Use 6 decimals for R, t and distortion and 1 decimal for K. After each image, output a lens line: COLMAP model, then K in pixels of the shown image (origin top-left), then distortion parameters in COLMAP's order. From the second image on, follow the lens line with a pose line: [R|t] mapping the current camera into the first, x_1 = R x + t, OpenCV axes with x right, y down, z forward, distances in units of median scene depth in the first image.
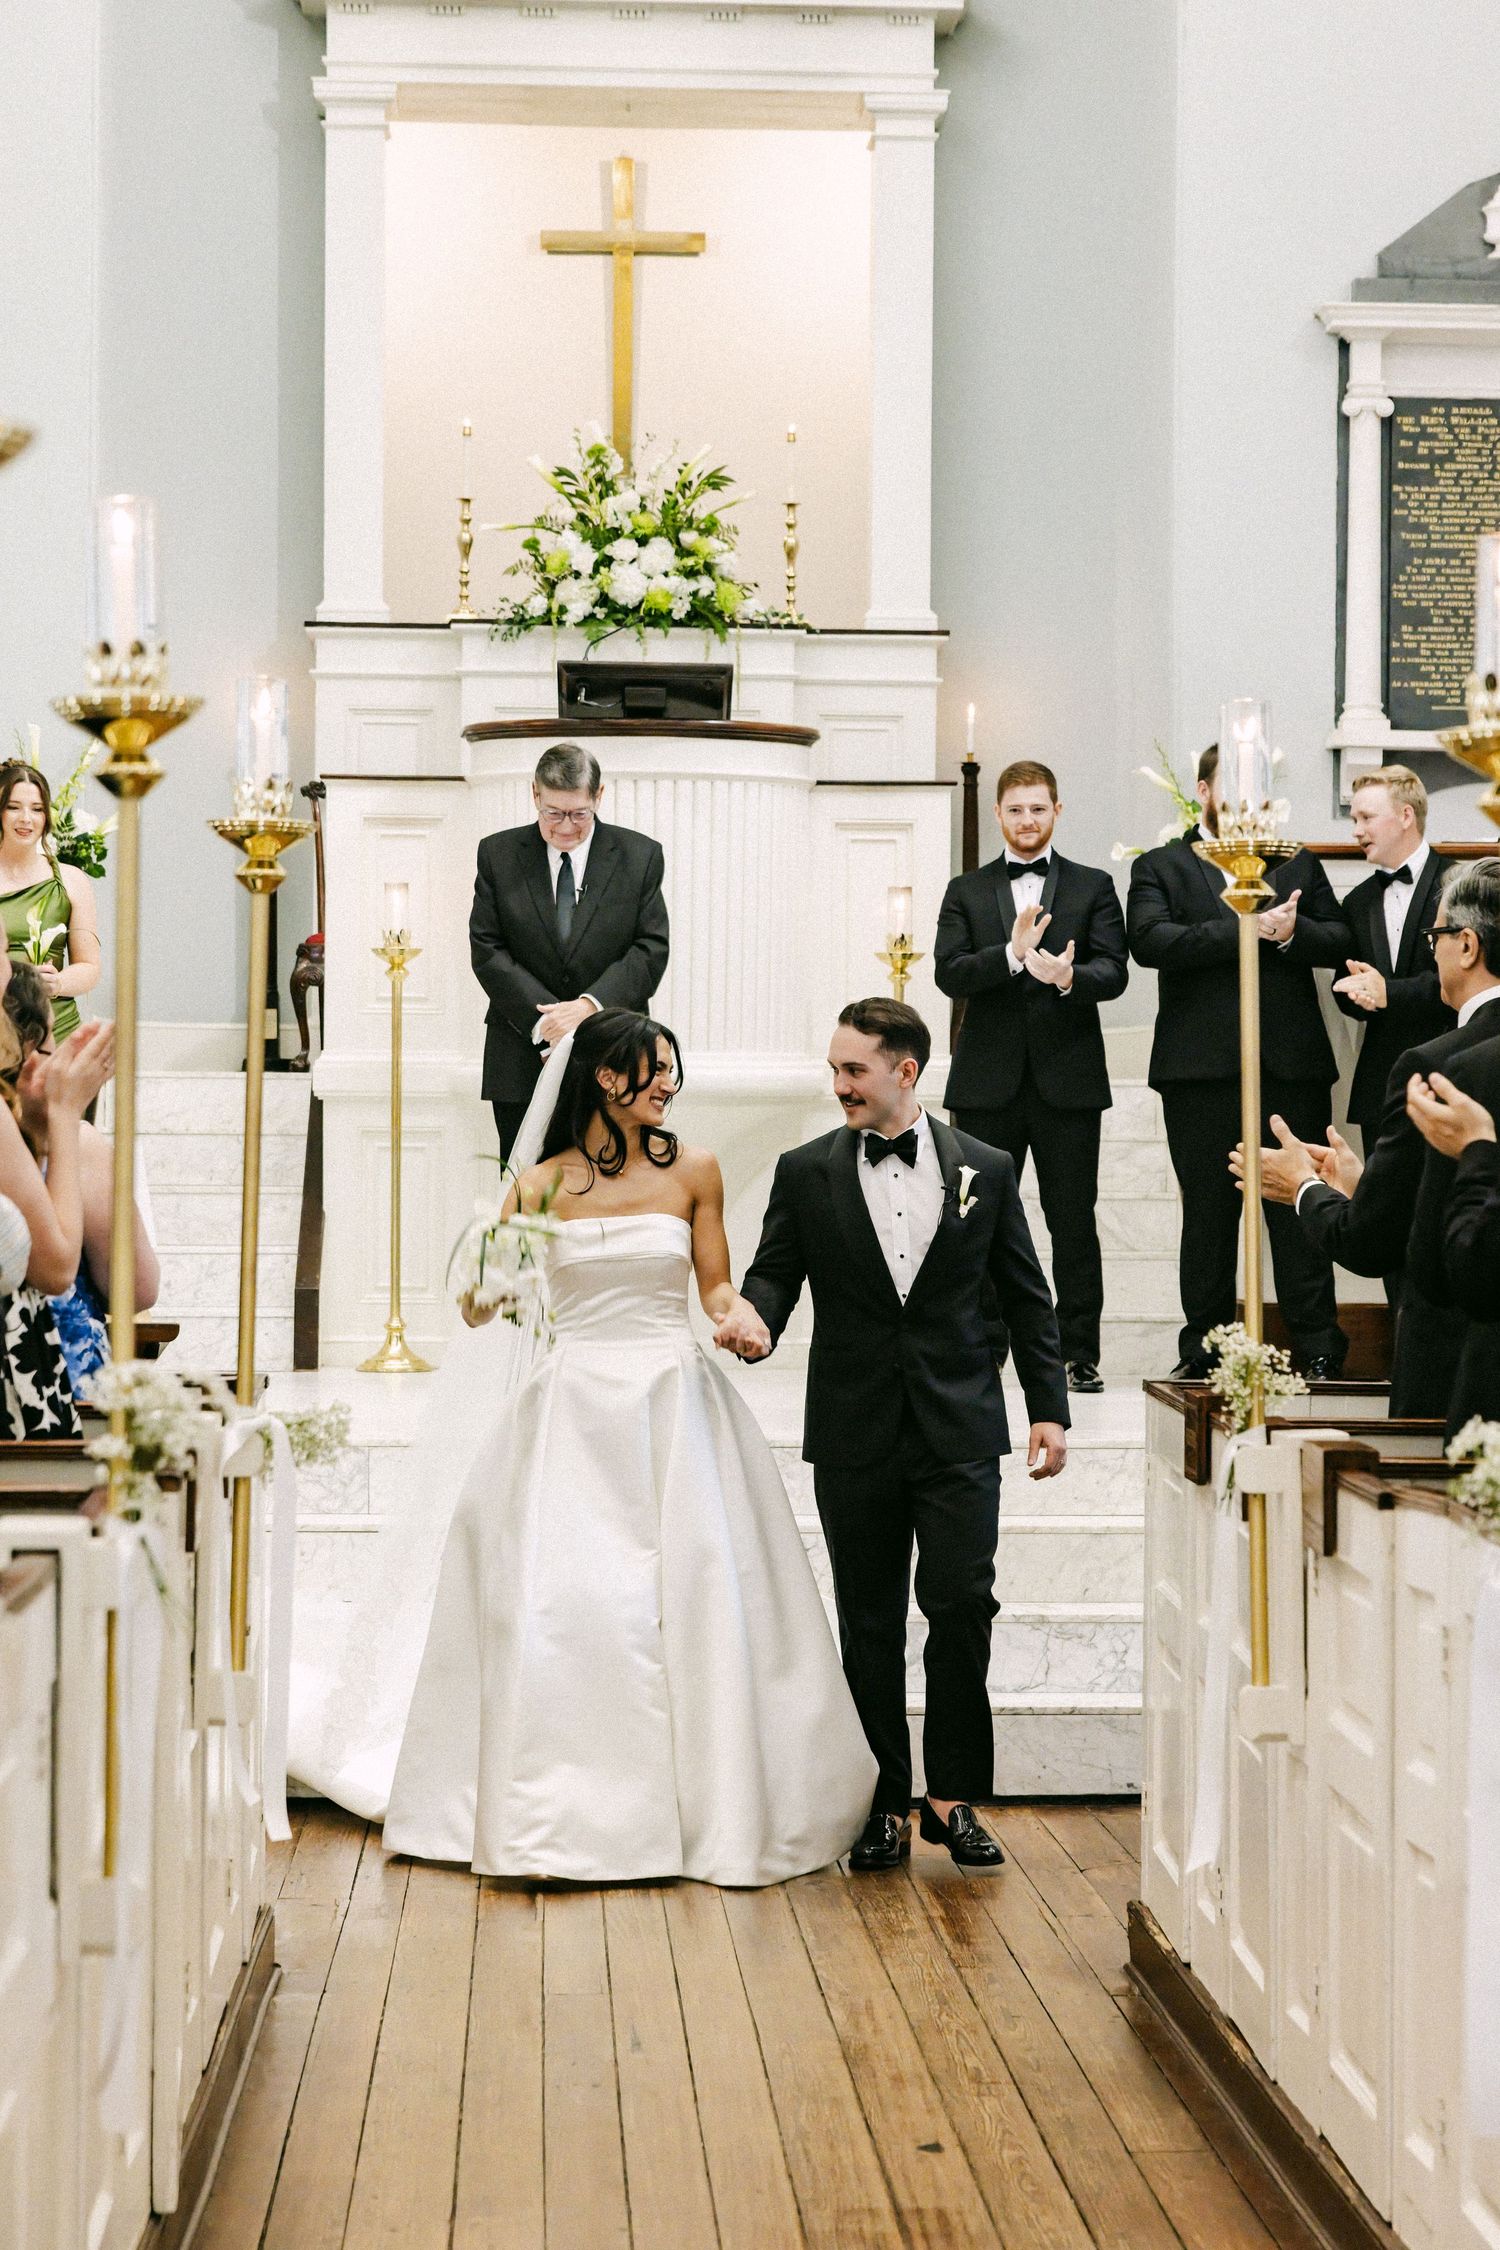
lens RADIAL K [[4462.6, 0, 746.2], [0, 4462.6, 1121.3], [0, 0, 1]] dist [-0.058468, 0.000000]
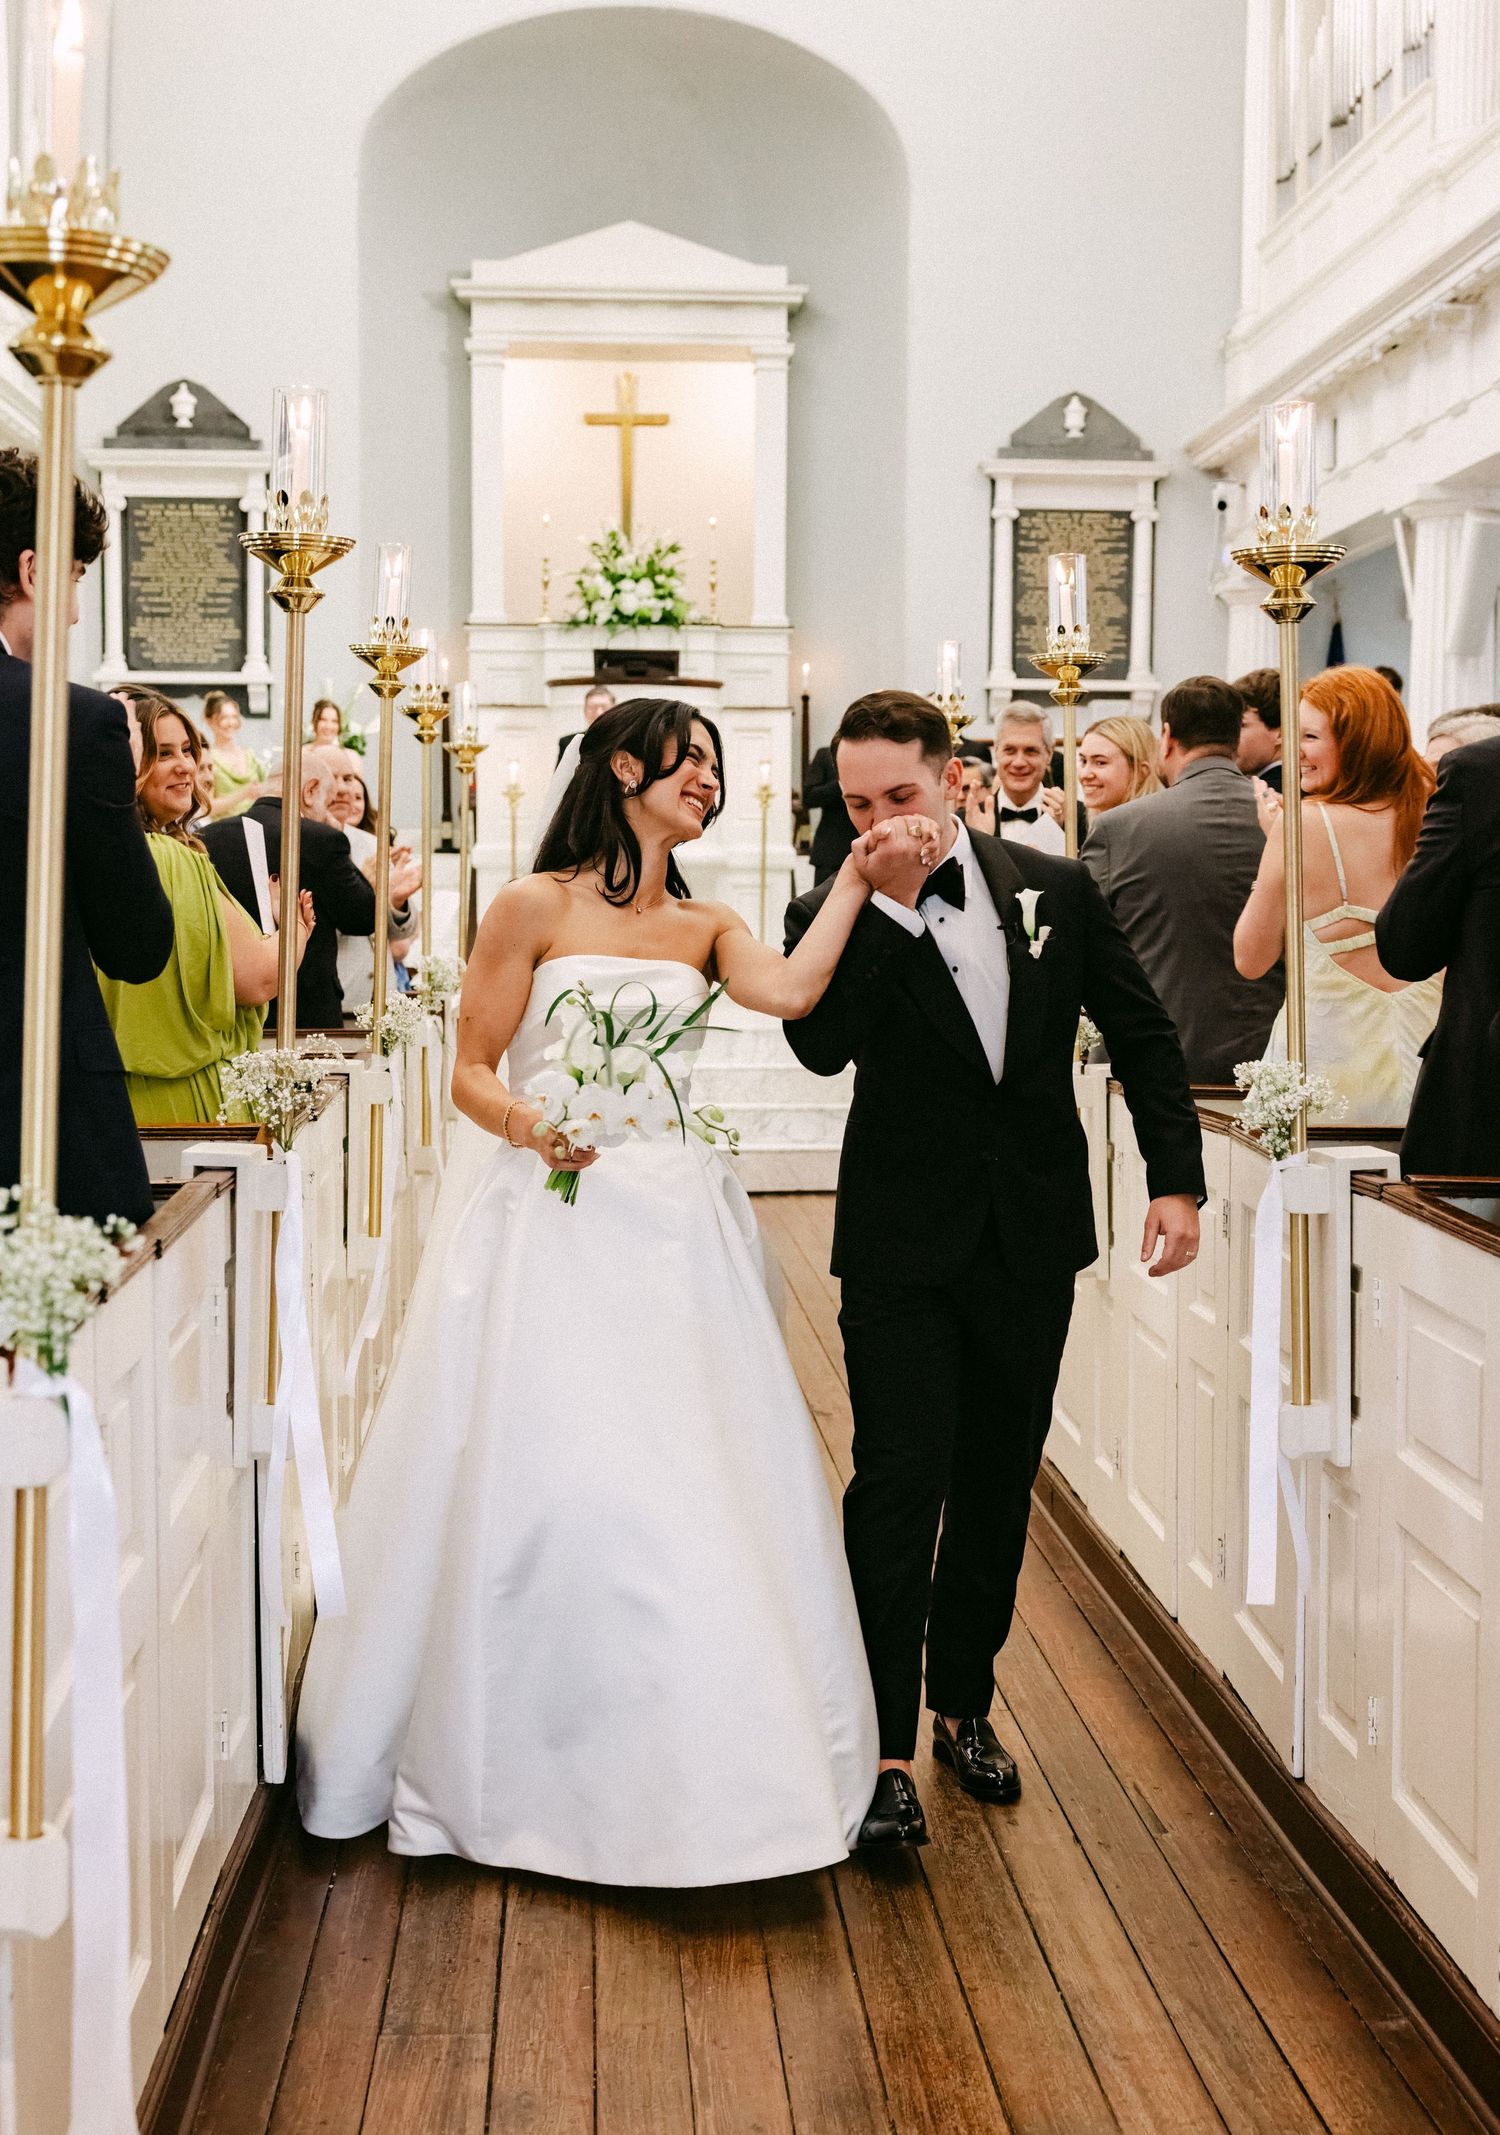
lens RADIAL K [[5648.1, 0, 752.6], [0, 5648.1, 1066.9], [0, 0, 1]] dist [-0.098540, 0.000000]
pose [[0.999869, -0.002780, -0.015945, 0.066223], [0.003411, 0.999207, 0.039670, -0.015494], [0.015822, -0.039719, 0.999086, -1.473817]]
